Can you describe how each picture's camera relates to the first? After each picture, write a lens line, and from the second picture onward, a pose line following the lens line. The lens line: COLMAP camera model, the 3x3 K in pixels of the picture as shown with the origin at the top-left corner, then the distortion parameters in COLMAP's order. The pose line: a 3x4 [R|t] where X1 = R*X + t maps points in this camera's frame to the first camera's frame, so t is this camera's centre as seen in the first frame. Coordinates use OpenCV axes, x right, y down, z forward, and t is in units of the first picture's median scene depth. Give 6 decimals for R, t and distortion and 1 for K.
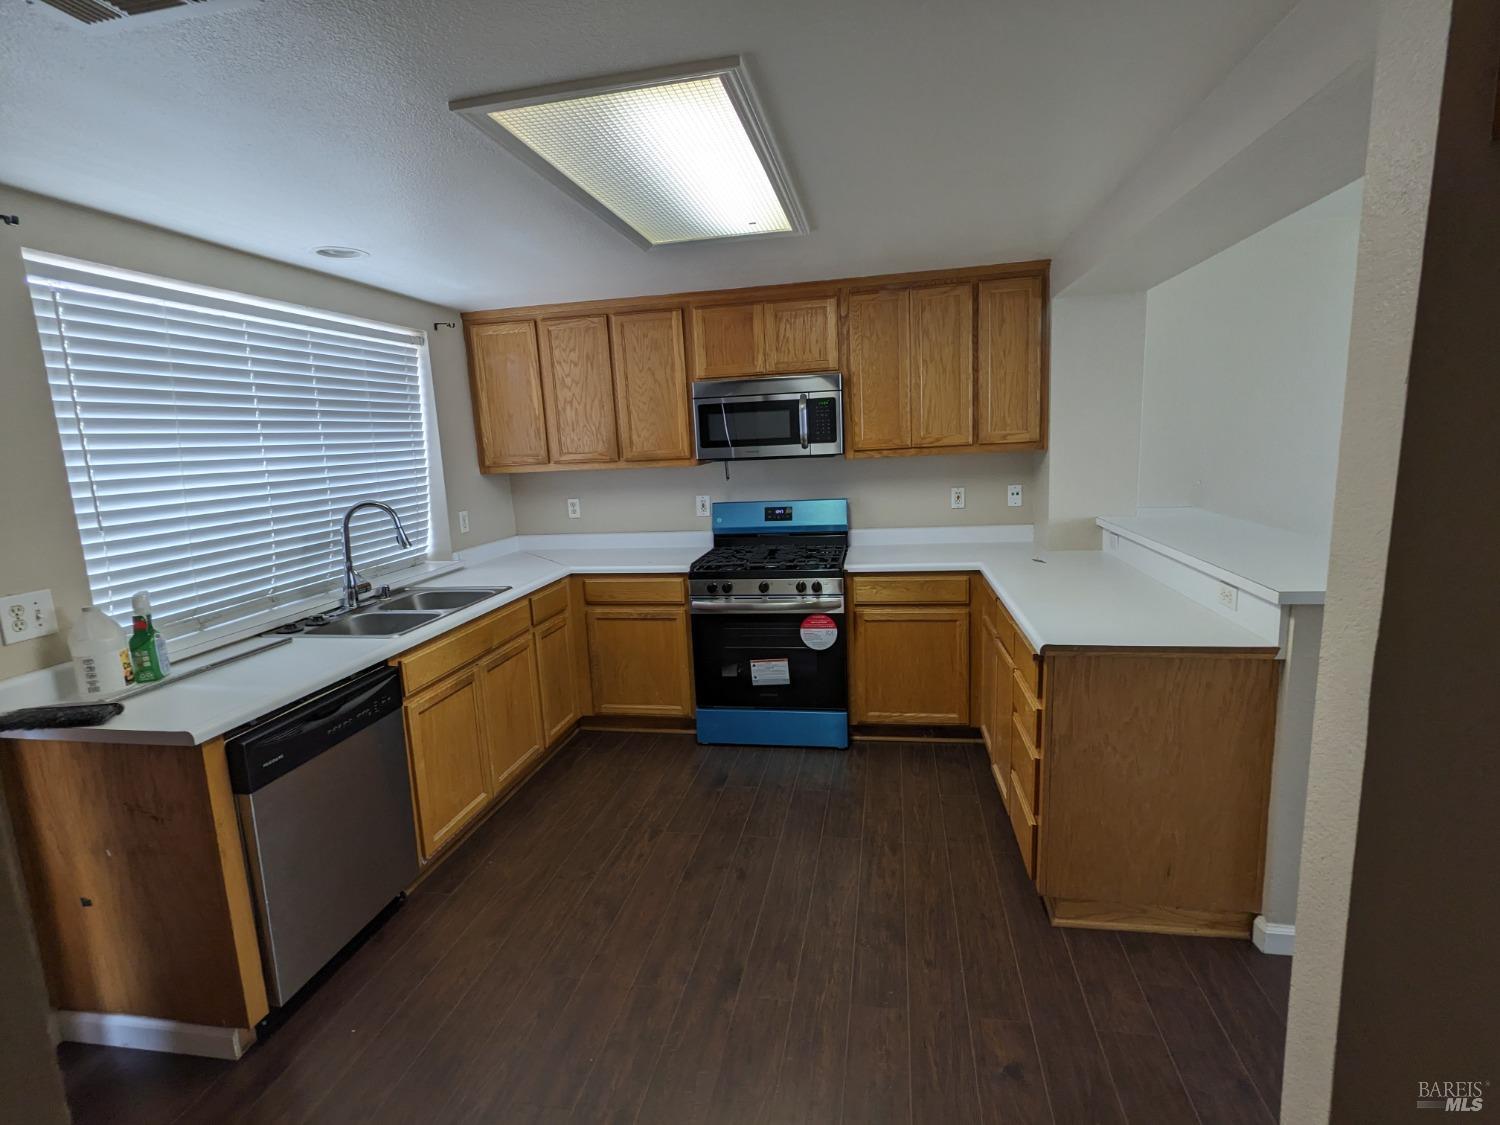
lens RADIAL K [[727.9, 0, 750.0], [0, 727.9, 562.5], [0, 0, 1]] dist [0.001750, -0.000344]
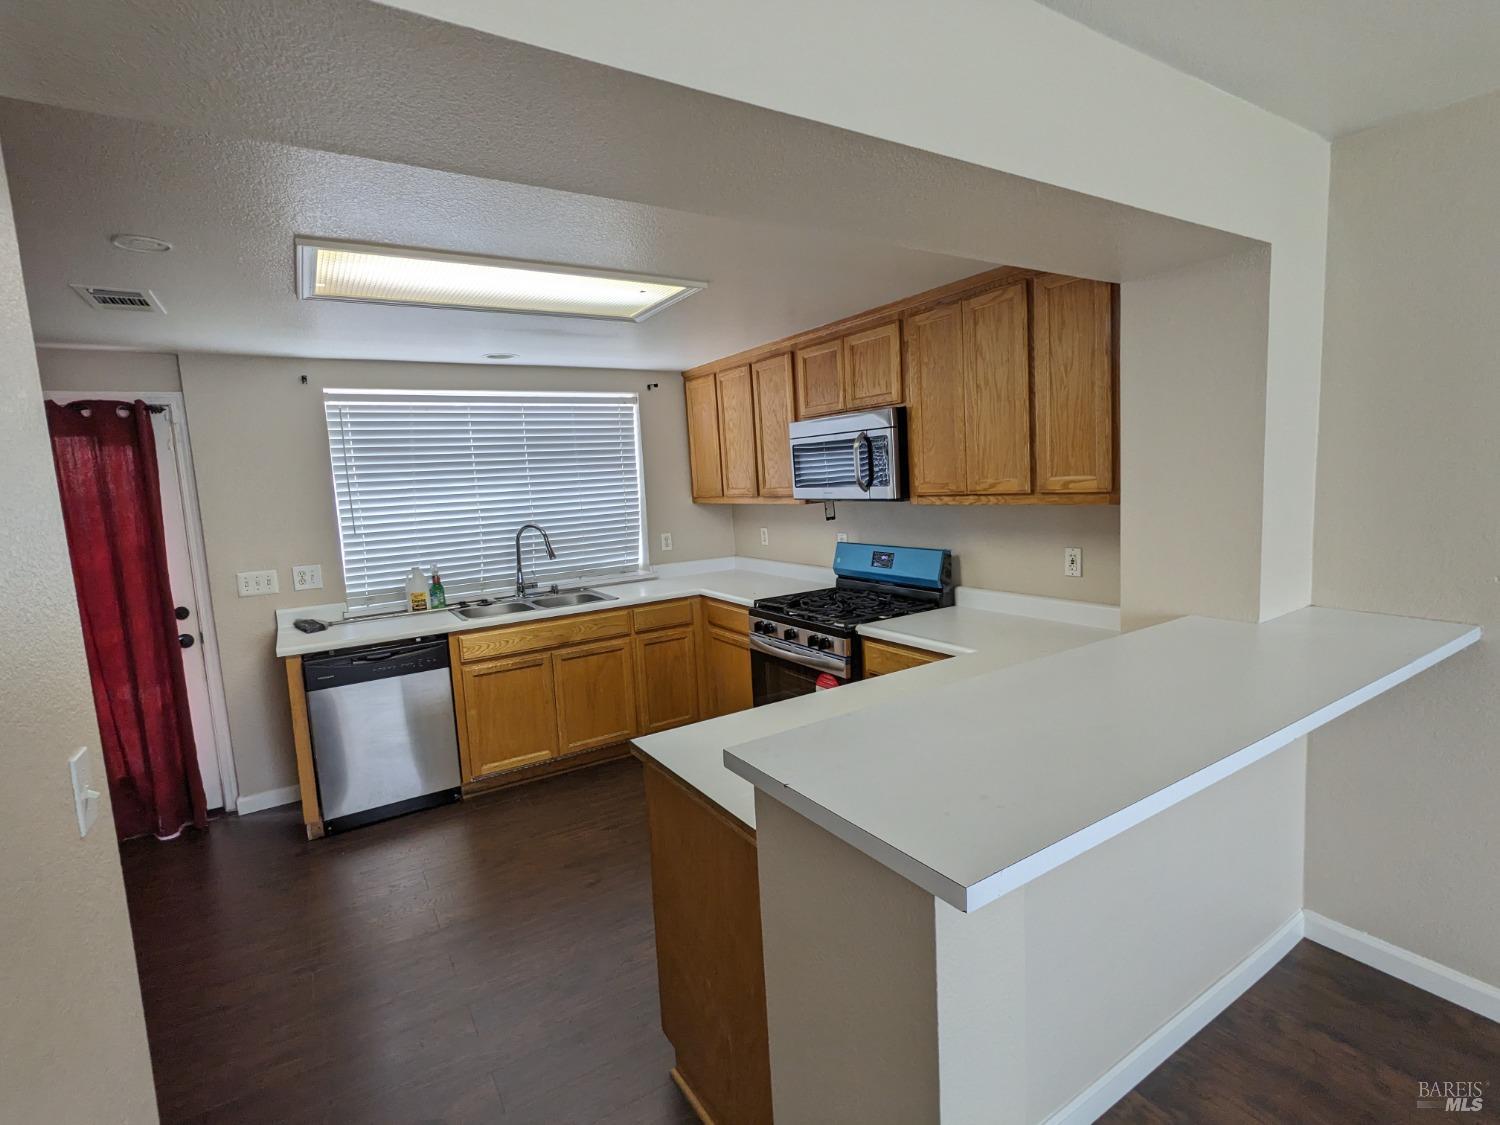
lens RADIAL K [[727.9, 0, 750.0], [0, 727.9, 562.5], [0, 0, 1]] dist [0.001750, -0.000344]
pose [[0.680393, 0.098847, -0.726151, 0.646474], [-0.106969, 0.993645, 0.035031, -0.085047], [0.724999, 0.053840, 0.686643, 0.276125]]
